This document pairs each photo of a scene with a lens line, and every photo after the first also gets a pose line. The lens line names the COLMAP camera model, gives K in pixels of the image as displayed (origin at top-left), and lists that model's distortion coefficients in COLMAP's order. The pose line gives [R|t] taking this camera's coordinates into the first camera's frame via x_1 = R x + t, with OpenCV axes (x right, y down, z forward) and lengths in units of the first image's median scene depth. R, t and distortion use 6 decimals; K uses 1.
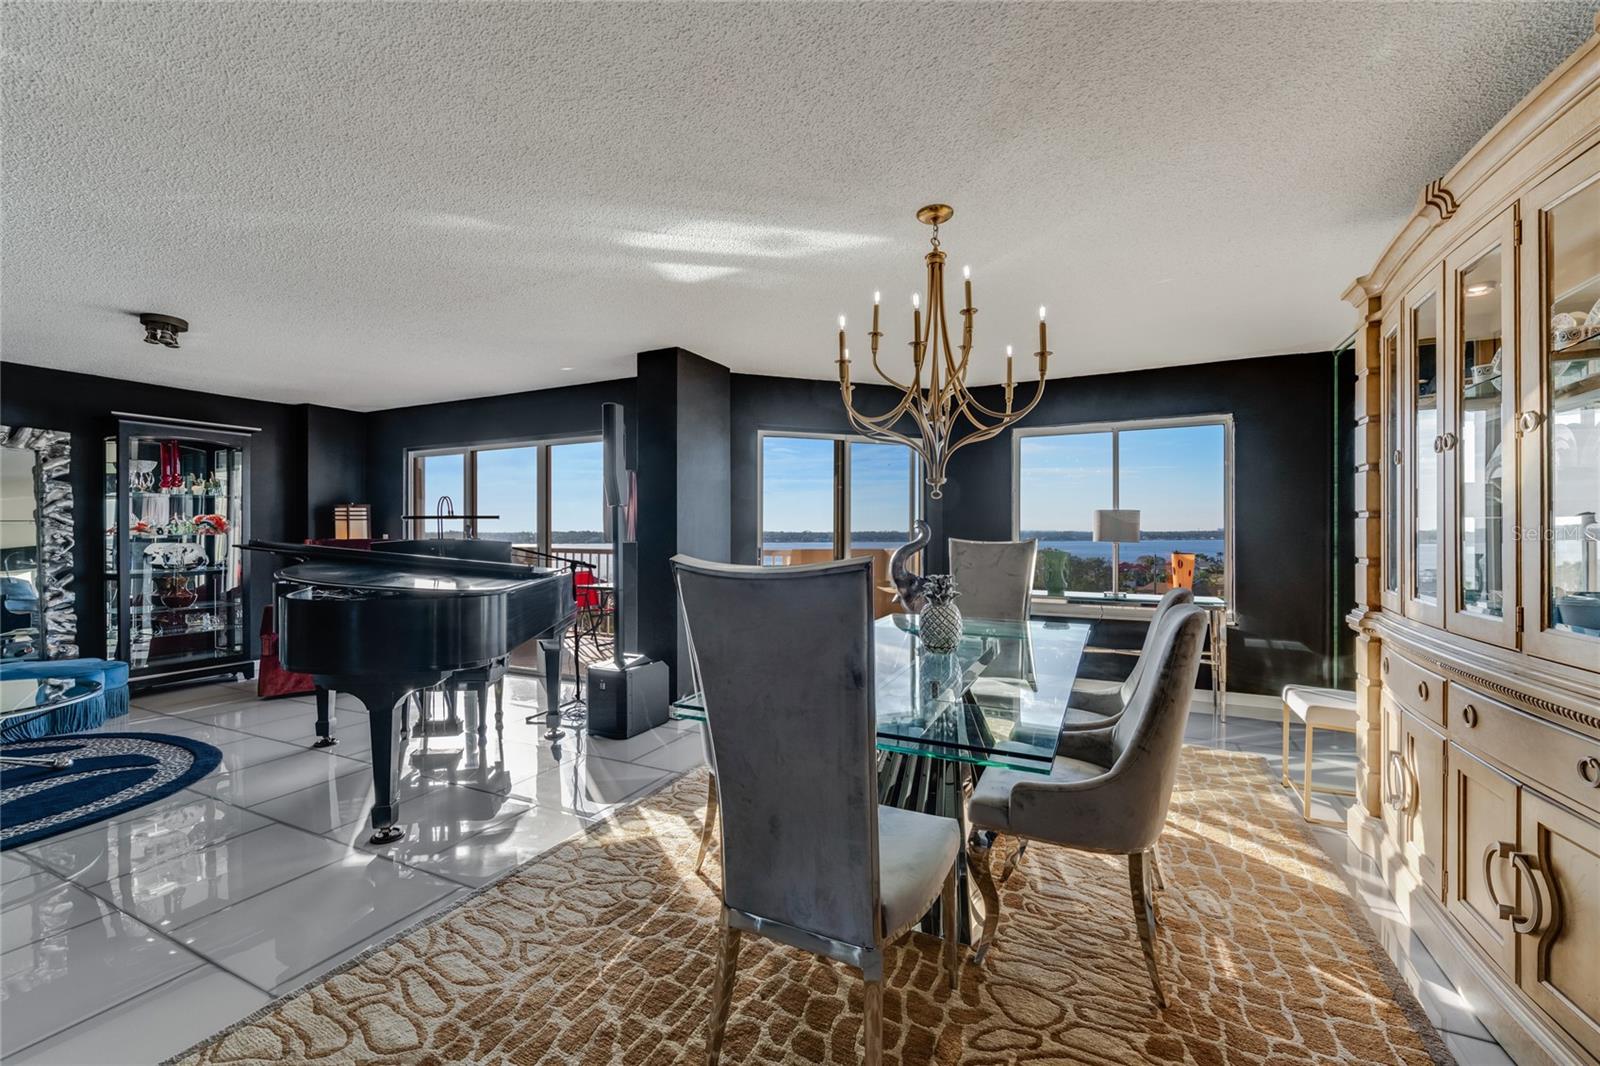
lens RADIAL K [[652.1, 0, 801.3], [0, 652.1, 529.2], [0, 0, 1]] dist [0.001571, -0.000123]
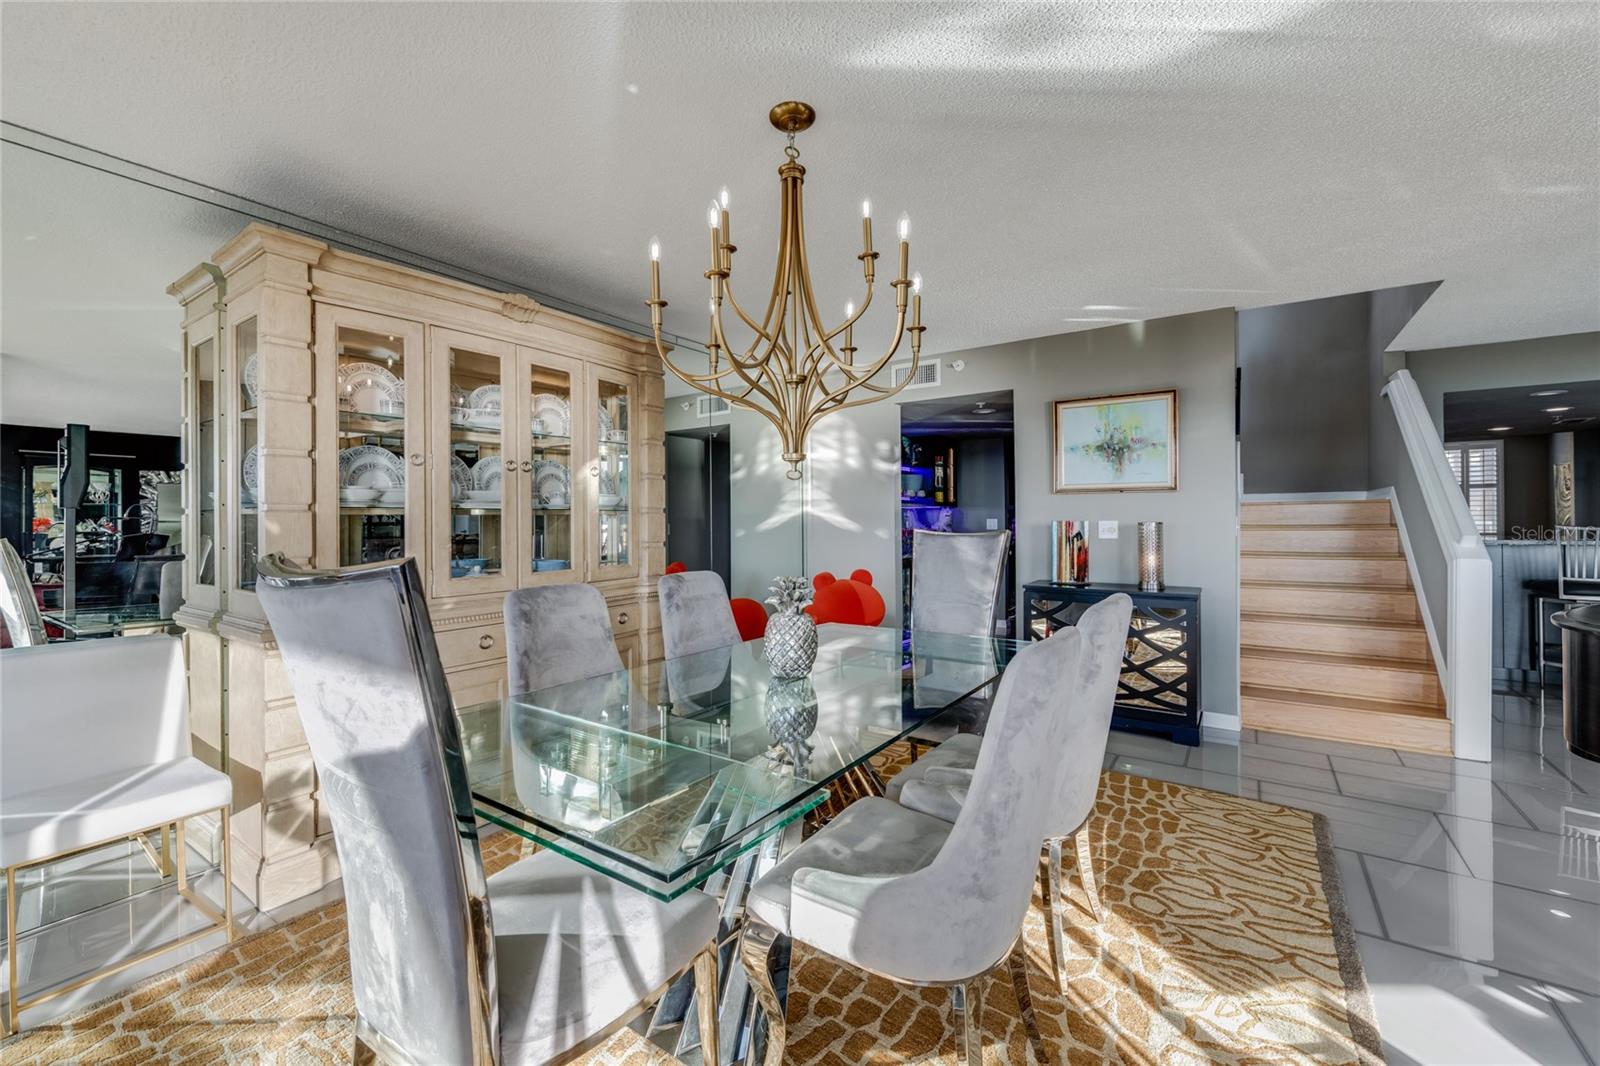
lens RADIAL K [[652.1, 0, 801.3], [0, 652.1, 529.2], [0, 0, 1]] dist [0.001571, -0.000123]
pose [[-0.987236, 0.012362, 0.158785, 0.038707], [0.012593, 0.999921, 0.000445, 0.007390], [-0.158767, 0.002439, -0.987313, 0.920355]]
